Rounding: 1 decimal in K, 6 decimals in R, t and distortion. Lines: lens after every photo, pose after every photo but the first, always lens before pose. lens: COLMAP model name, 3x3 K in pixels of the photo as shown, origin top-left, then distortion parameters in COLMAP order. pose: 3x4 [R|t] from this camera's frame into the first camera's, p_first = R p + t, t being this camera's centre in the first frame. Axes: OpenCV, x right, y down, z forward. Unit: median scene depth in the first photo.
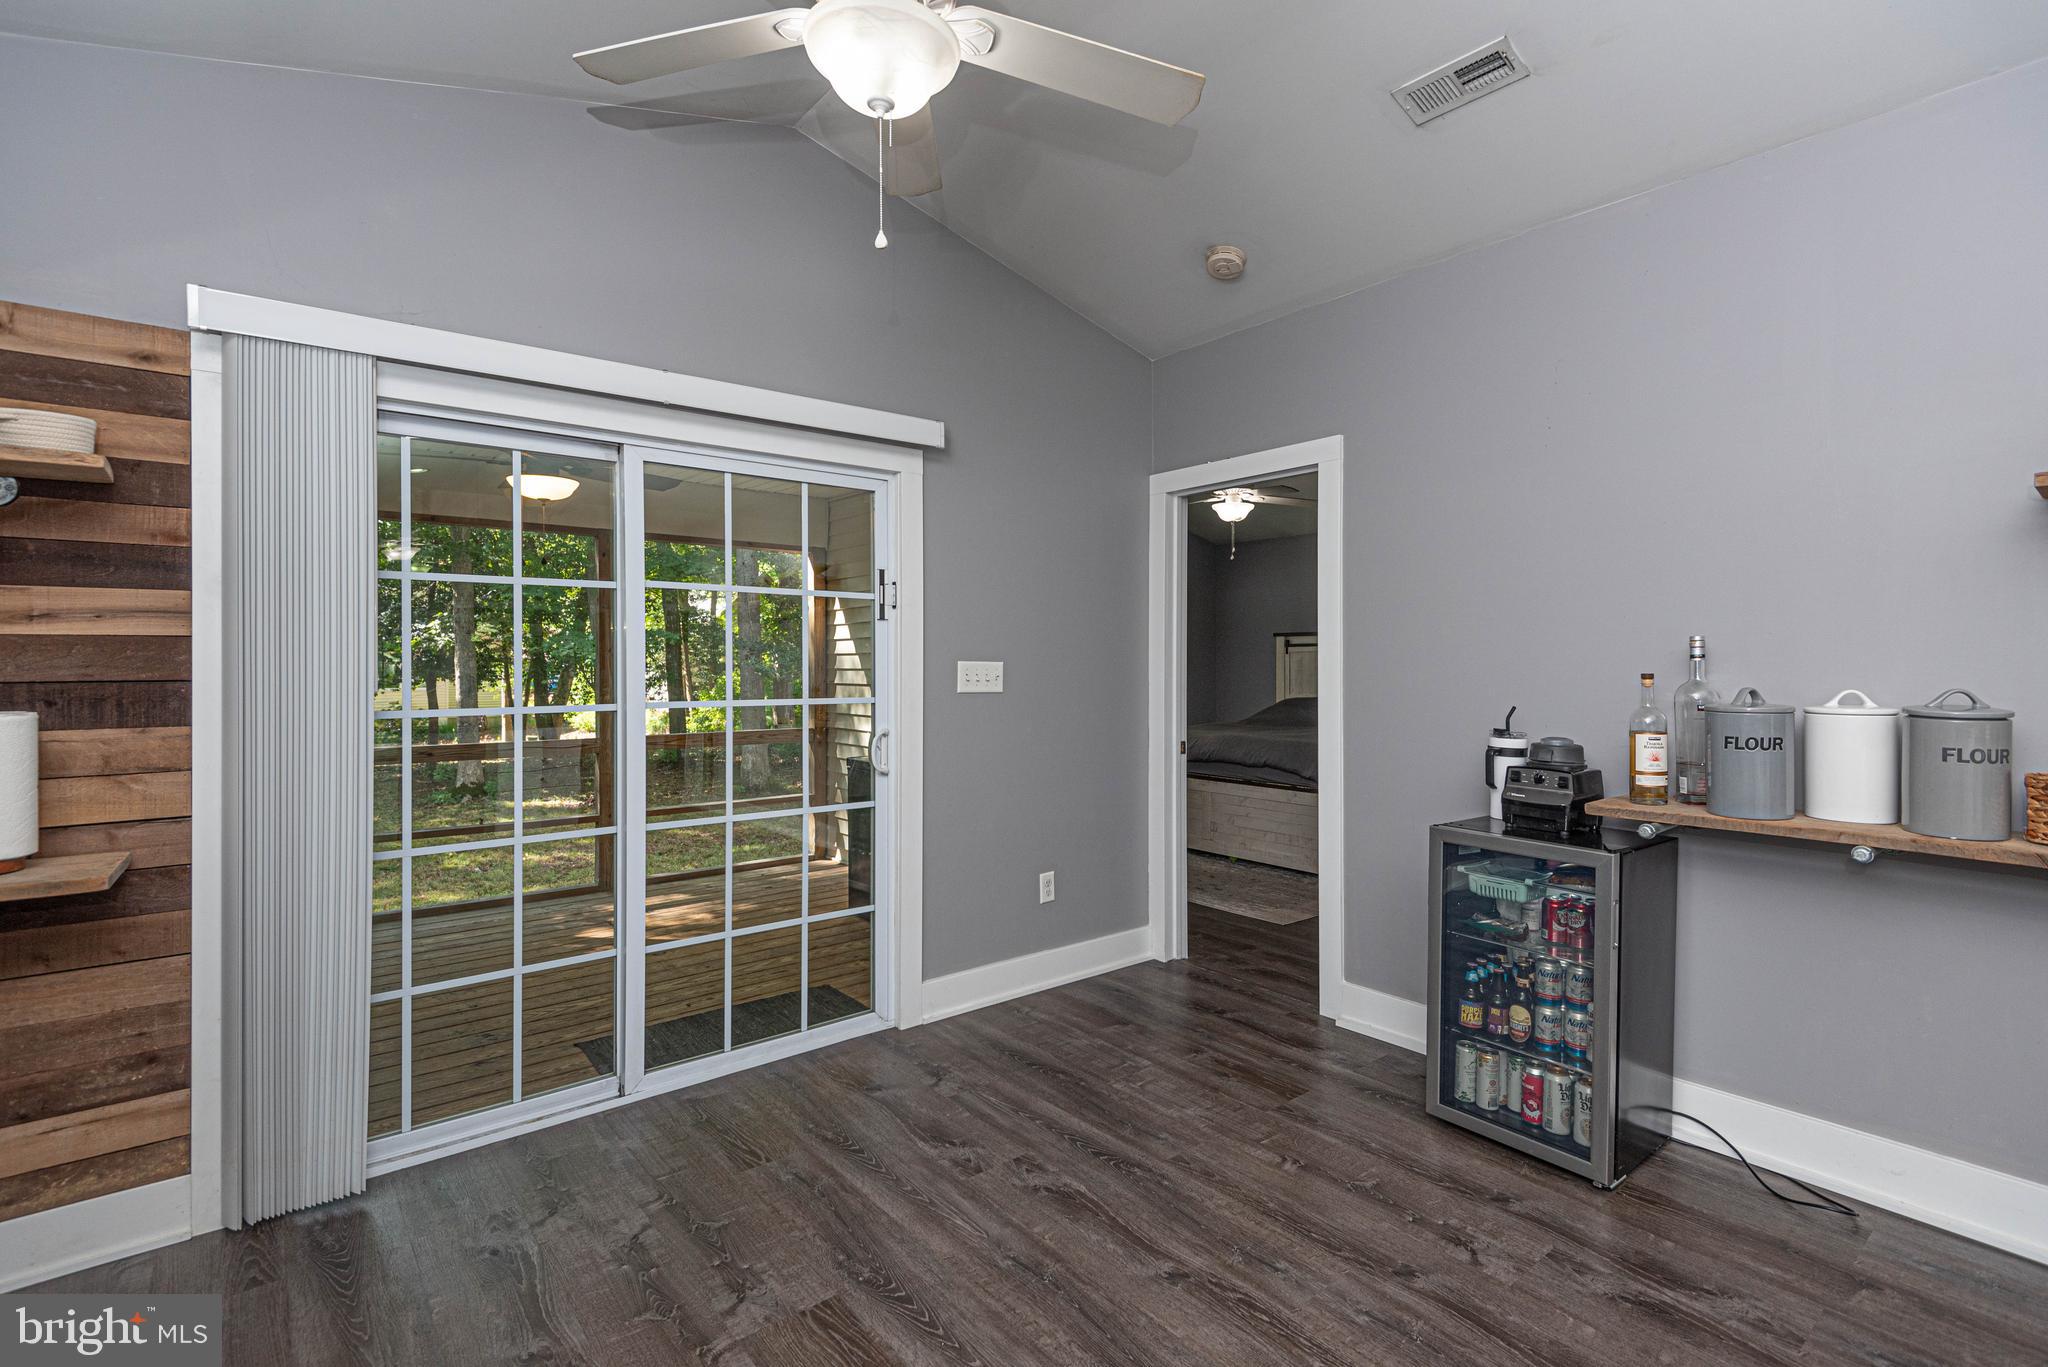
lens RADIAL K [[946.7, 0, 1017.5], [0, 946.7, 670.3], [0, 0, 1]] dist [0.028432, -0.010047]
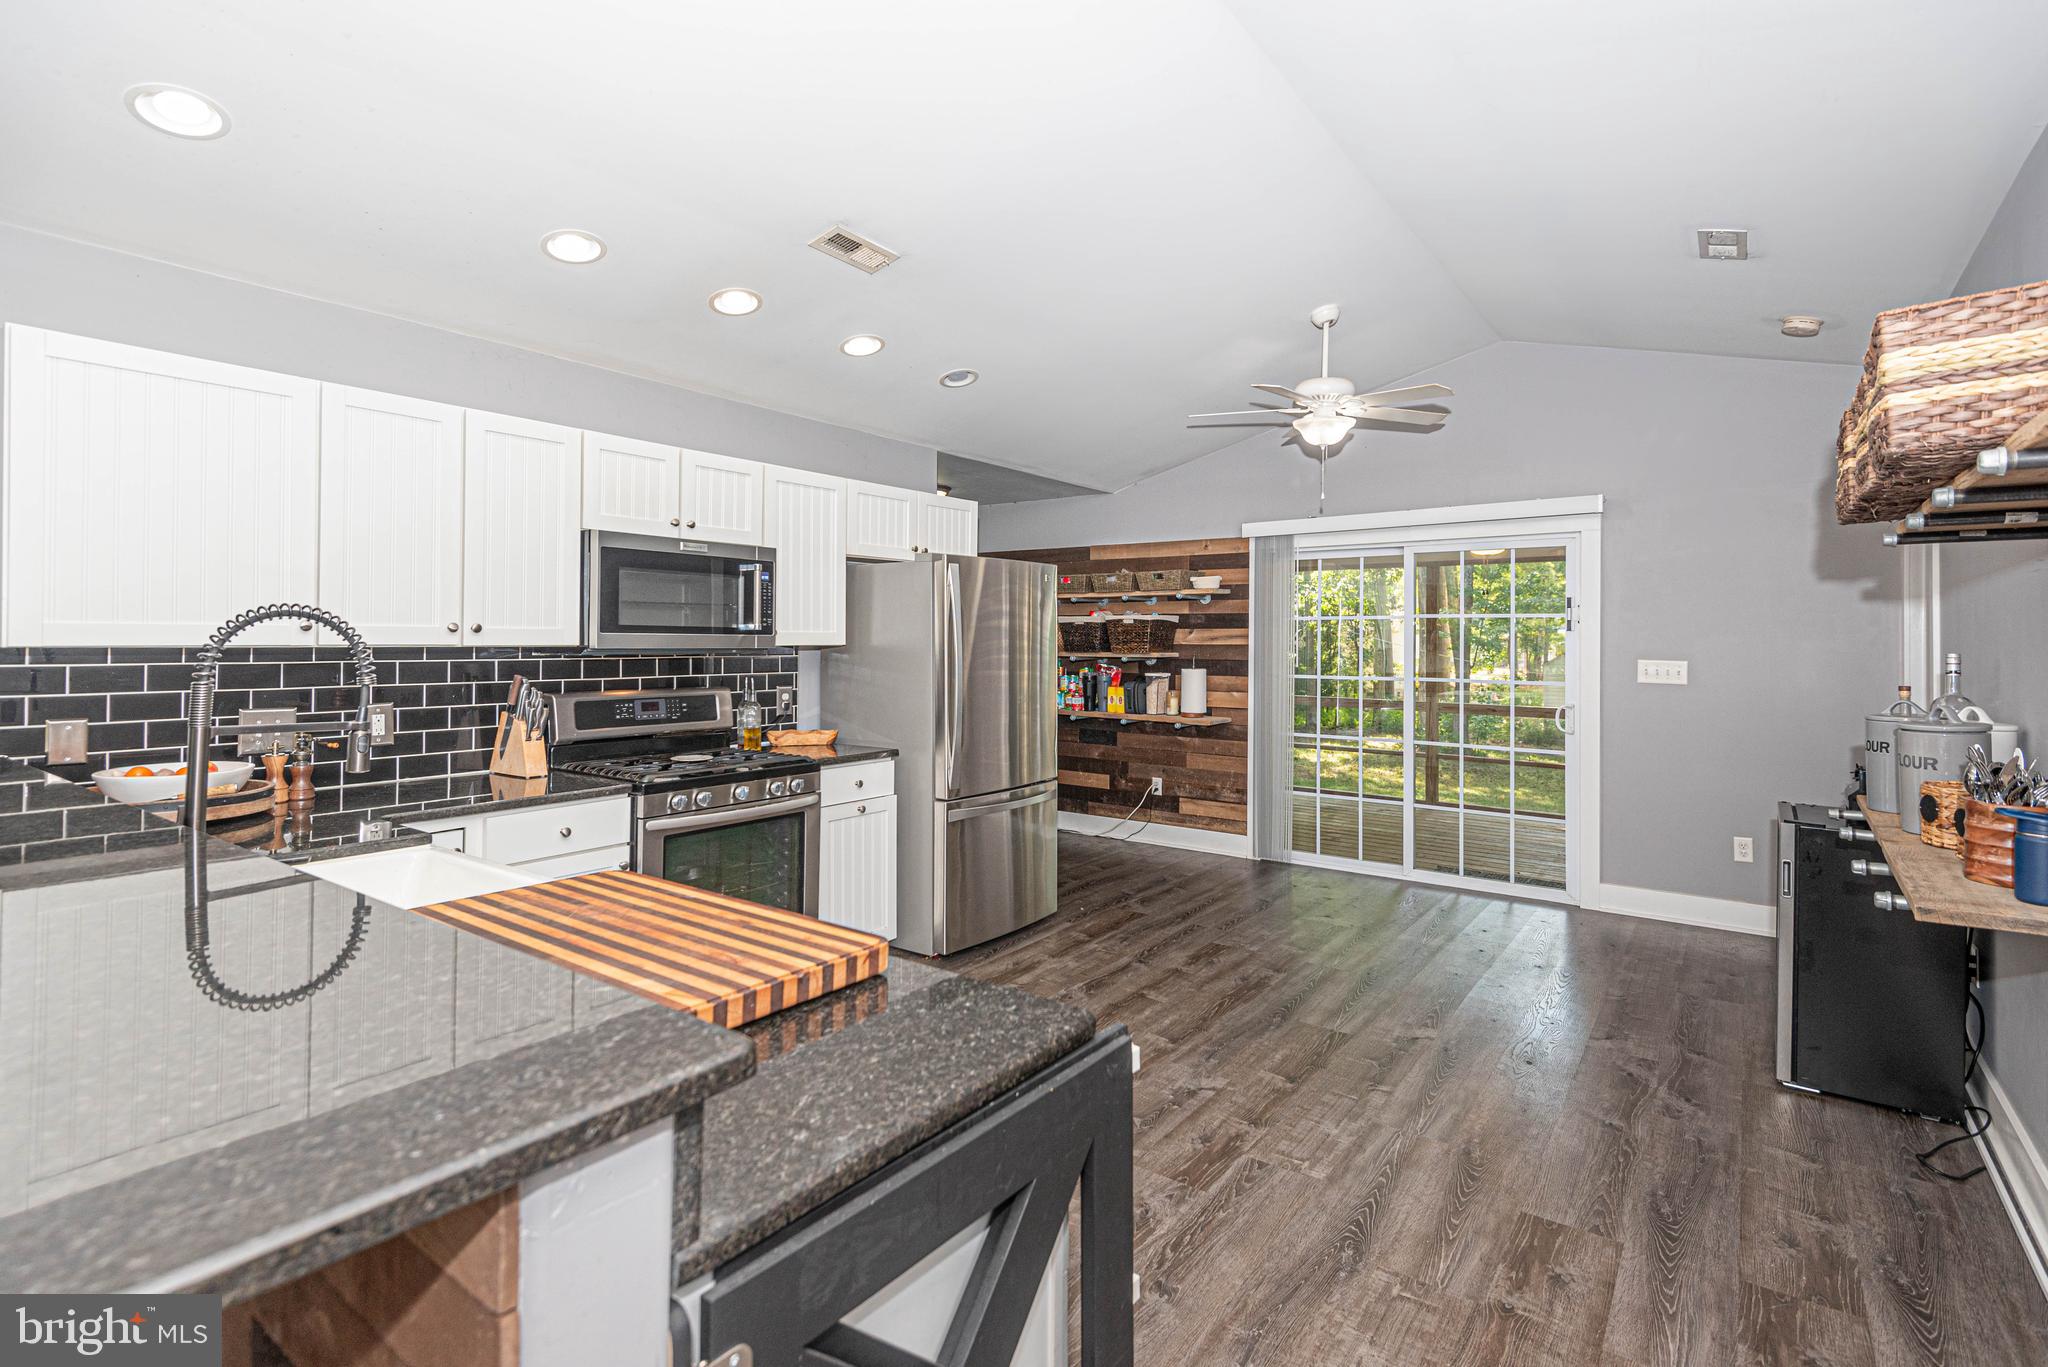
lens RADIAL K [[946.7, 0, 1018.6], [0, 946.7, 631.3], [0, 0, 1]] dist [0.028432, -0.010047]
pose [[0.237679, -0.006169, -0.971324, 1.667850], [-0.013039, 0.999869, -0.009541, -0.040206], [0.971256, 0.014933, 0.237567, -0.311281]]
